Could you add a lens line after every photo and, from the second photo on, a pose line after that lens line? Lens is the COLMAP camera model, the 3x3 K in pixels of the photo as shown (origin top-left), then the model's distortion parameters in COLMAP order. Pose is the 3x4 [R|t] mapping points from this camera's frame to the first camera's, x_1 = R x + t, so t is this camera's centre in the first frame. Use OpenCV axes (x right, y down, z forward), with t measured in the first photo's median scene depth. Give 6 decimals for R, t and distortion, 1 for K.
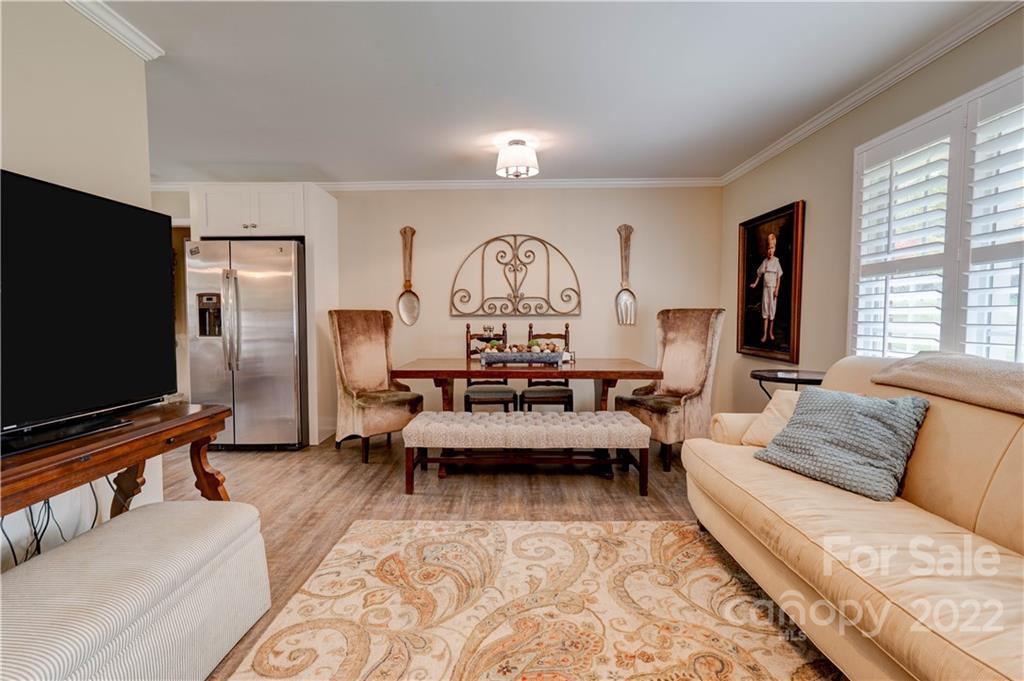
lens RADIAL K [[477.7, 0, 501.9], [0, 477.7, 337.6], [0, 0, 1]] dist [-0.000562, 0.000584]
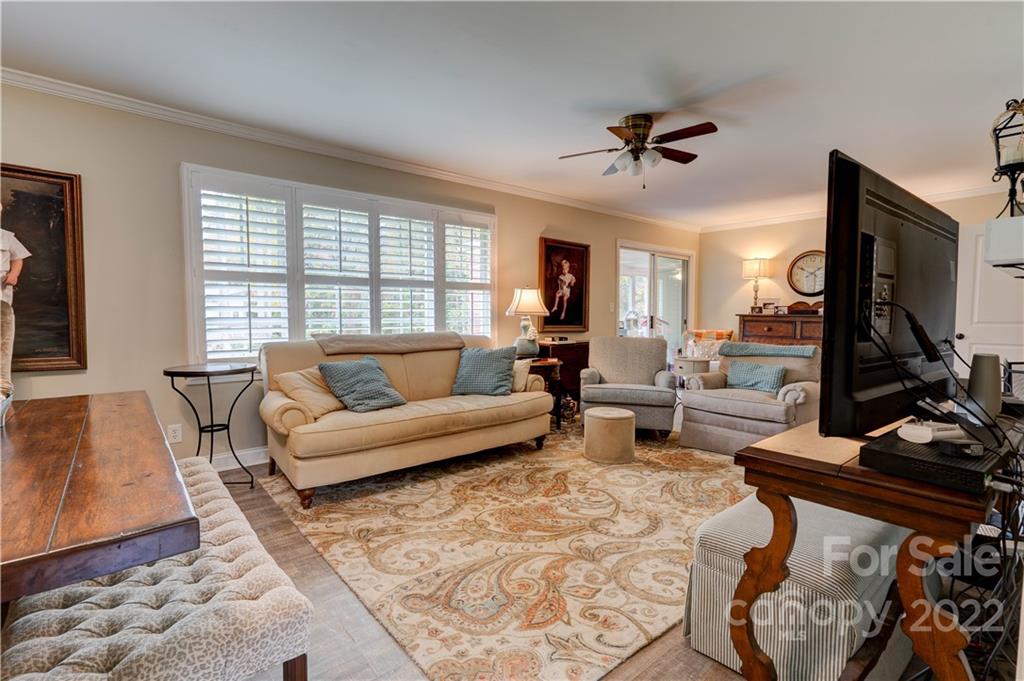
lens RADIAL K [[477.7, 0, 501.9], [0, 477.7, 337.6], [0, 0, 1]] dist [-0.000562, 0.000584]
pose [[-0.649413, -0.039249, 0.759423, -0.450030], [0.029771, 0.996589, 0.076964, -0.038516], [-0.759853, 0.072590, -0.646029, 0.875891]]
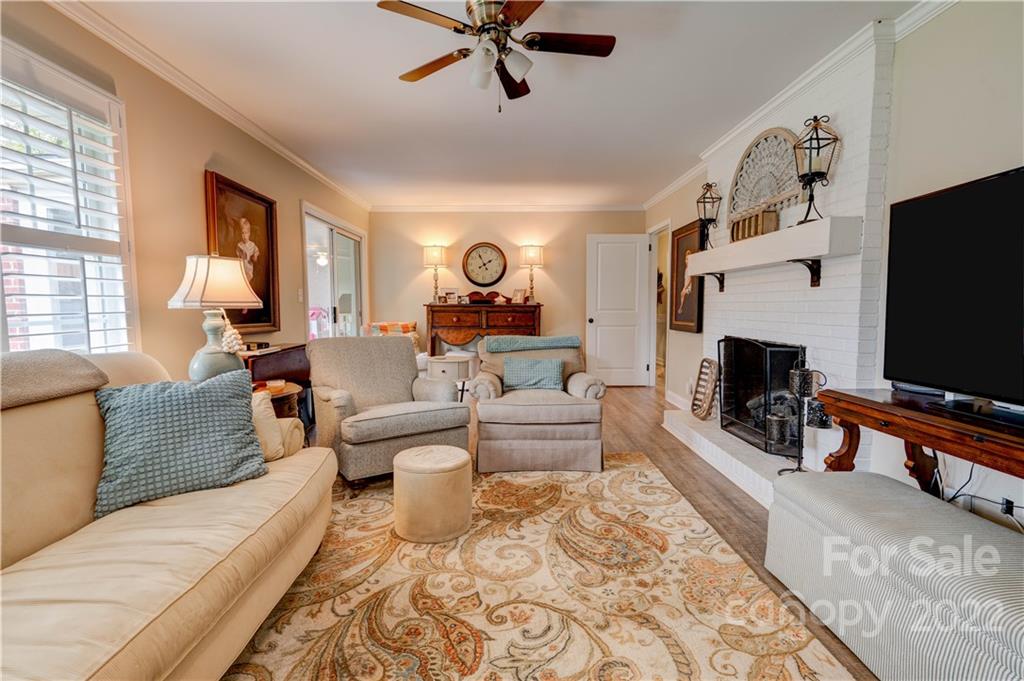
lens RADIAL K [[469.4, 0, 506.4], [0, 469.4, 337.9], [0, 0, 1]] dist [-0.010923, 0.011792]
pose [[-0.999909, 0.006029, -0.012055, 0.052830], [0.004629, 0.993585, 0.112991, -0.029007], [0.012659, 0.112925, -0.993523, 0.684094]]
